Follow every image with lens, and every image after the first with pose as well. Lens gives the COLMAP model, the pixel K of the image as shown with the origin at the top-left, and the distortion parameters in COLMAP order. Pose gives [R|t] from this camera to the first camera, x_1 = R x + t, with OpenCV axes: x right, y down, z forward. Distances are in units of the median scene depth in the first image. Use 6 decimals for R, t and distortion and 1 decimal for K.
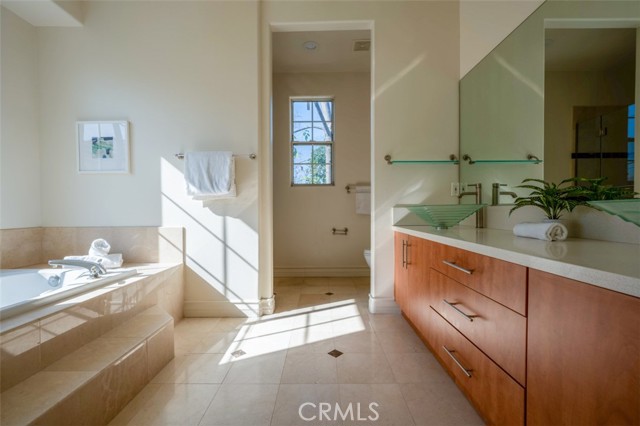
lens RADIAL K [[281.7, 0, 319.3], [0, 281.7, 213.8], [0, 0, 1]] dist [-0.001625, -0.000075]
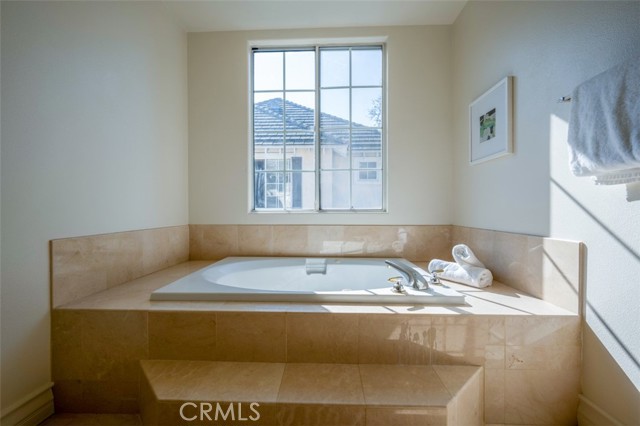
lens RADIAL K [[281.7, 0, 319.3], [0, 281.7, 213.8], [0, 0, 1]] dist [-0.001625, -0.000075]
pose [[-0.034775, 0.018577, -0.999222, 0.017402], [-0.011600, 0.999752, 0.018991, -0.006821], [0.999328, 0.012251, -0.034551, 0.572590]]
